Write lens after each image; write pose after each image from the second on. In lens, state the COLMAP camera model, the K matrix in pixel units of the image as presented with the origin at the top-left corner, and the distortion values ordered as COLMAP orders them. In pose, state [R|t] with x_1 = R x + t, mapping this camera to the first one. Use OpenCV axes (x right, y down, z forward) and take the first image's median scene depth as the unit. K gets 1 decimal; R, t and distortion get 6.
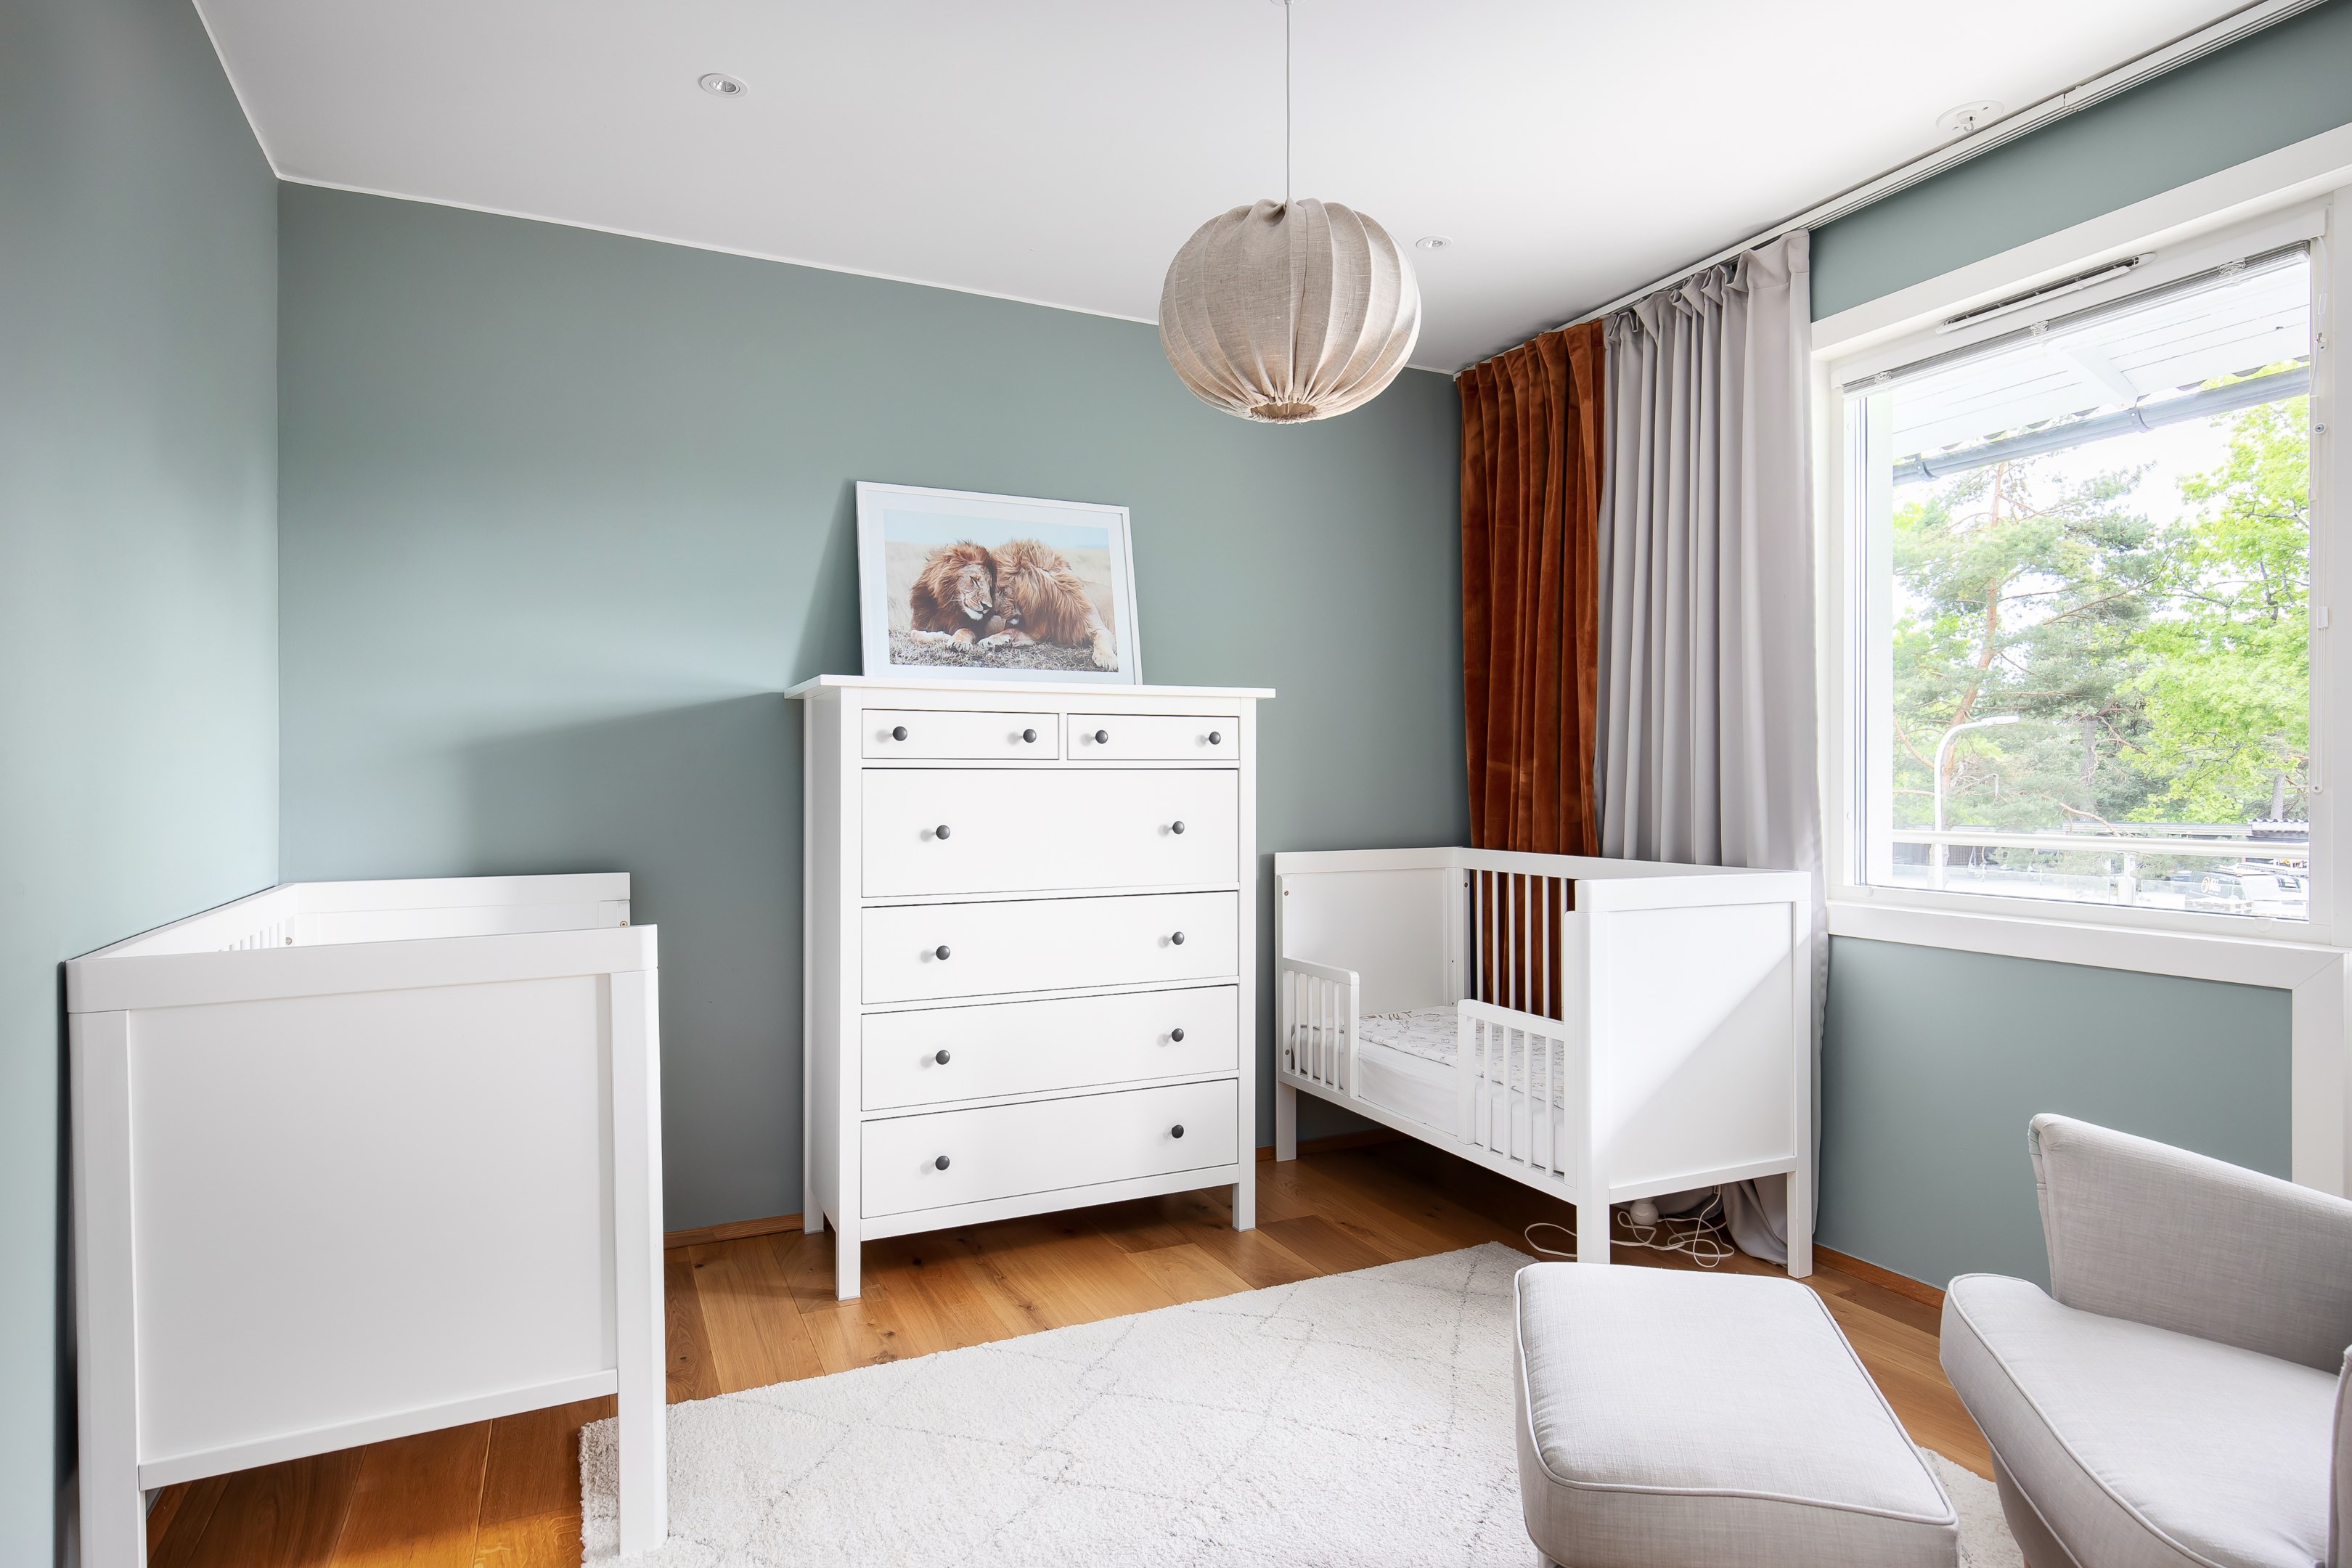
lens RADIAL K [[1292.2, 0, 1196.0], [0, 1292.2, 784.0], [0, 0, 1]] dist [0.005858, -0.001993]
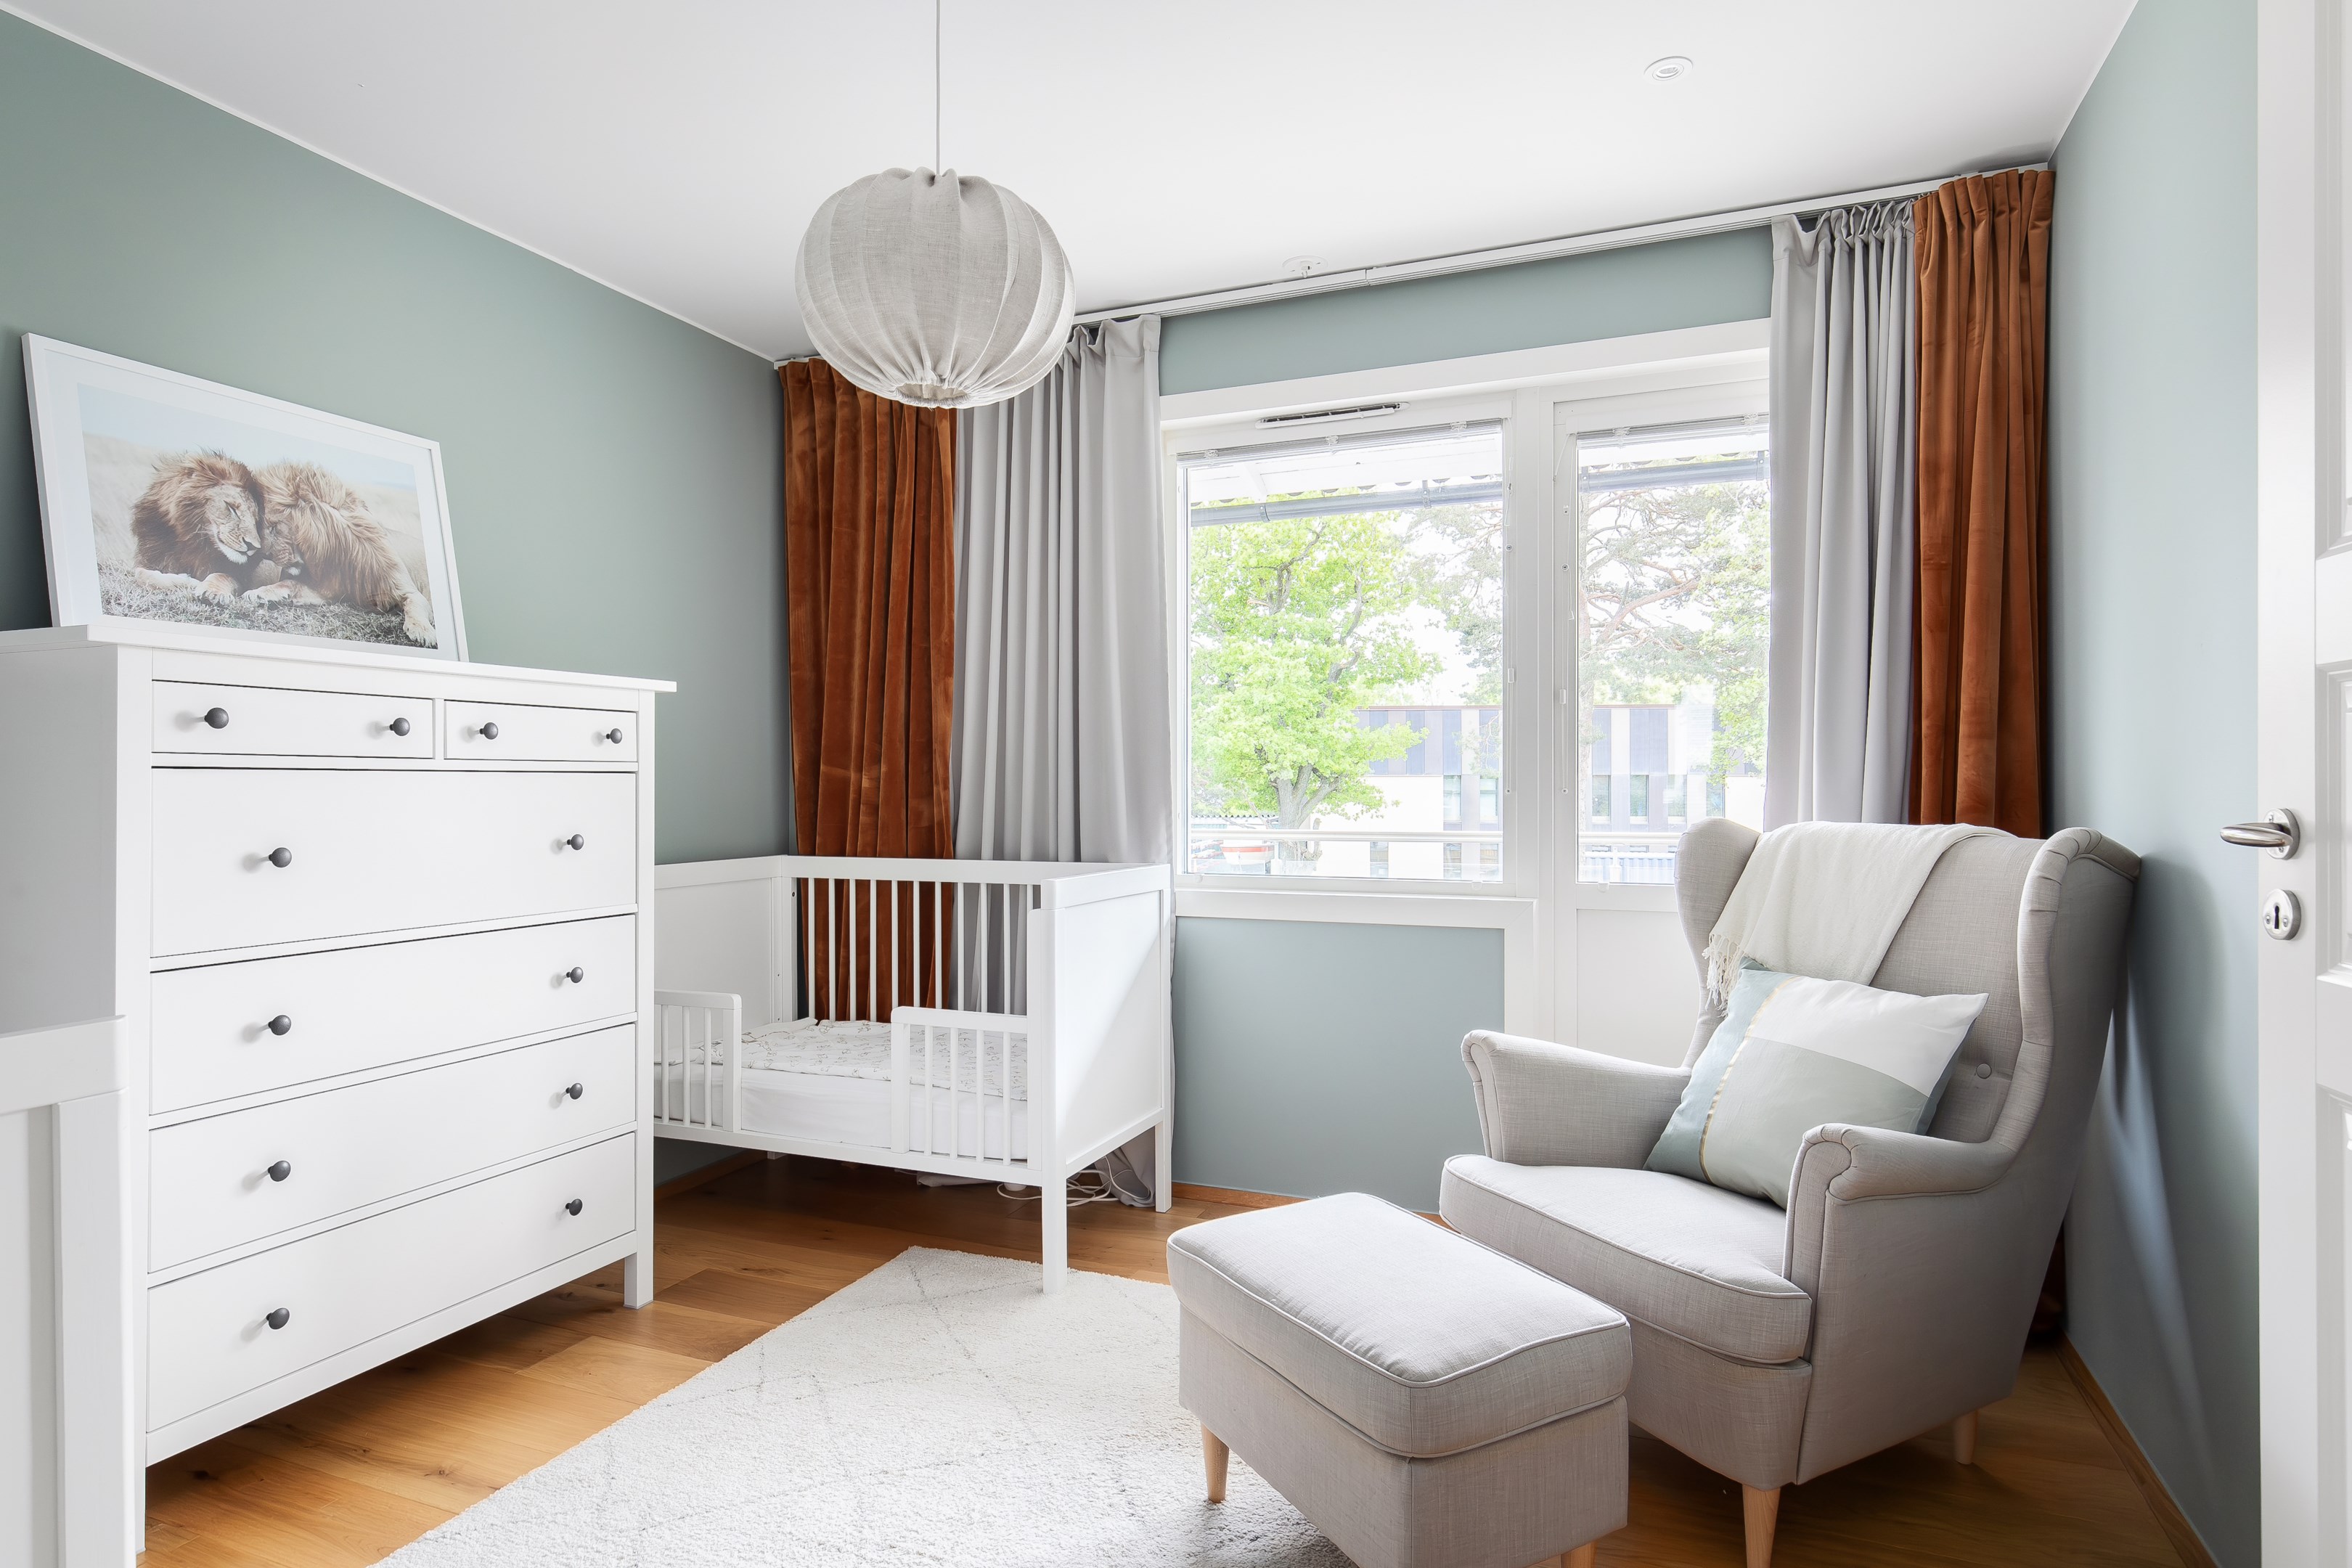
lens RADIAL K [[1292.2, 0, 1159.4], [0, 1292.2, 784.3], [0, 0, 1]] dist [0.005858, -0.001993]
pose [[0.738689, 0.001477, 0.674045, -0.299851], [0.001582, 0.999991, -0.003924, 0.000249], [-0.674044, 0.003965, 0.738680, 0.129441]]
